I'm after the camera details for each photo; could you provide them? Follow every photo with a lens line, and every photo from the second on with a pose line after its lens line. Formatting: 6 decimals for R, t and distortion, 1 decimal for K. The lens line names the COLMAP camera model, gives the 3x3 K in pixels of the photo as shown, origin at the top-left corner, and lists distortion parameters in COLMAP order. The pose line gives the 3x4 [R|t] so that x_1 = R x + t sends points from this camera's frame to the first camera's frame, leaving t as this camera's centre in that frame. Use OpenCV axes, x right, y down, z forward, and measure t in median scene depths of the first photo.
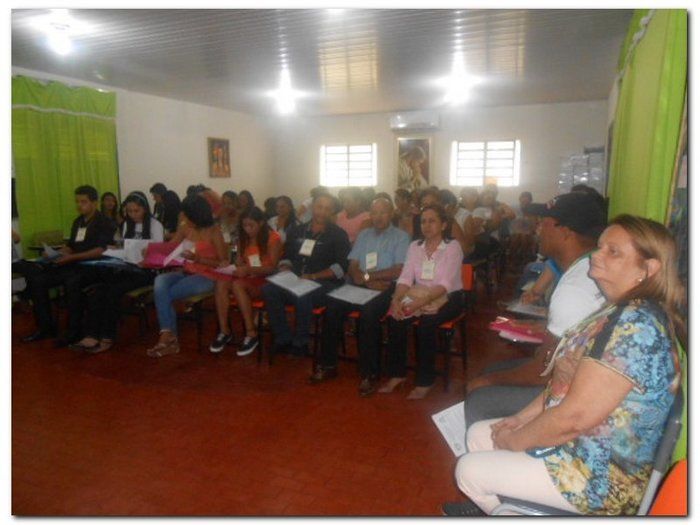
lens RADIAL K [[513.8, 0, 350.0], [0, 513.8, 262.5], [0, 0, 1]] dist [-0.023715, 0.002351]
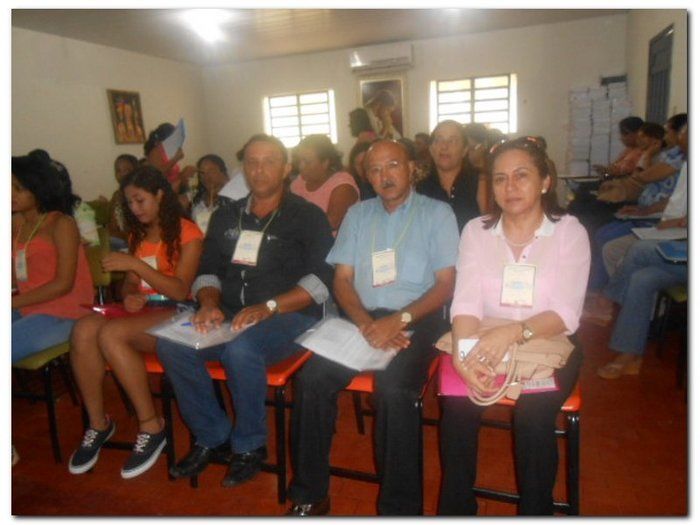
lens RADIAL K [[513.8, 0, 350.0], [0, 513.8, 262.5], [0, 0, 1]] dist [-0.023715, 0.002351]
pose [[0.993252, -0.077888, 0.085926, -0.027335], [0.072612, 0.995375, 0.062905, -0.036313], [-0.090428, -0.056241, 0.994314, 0.468535]]
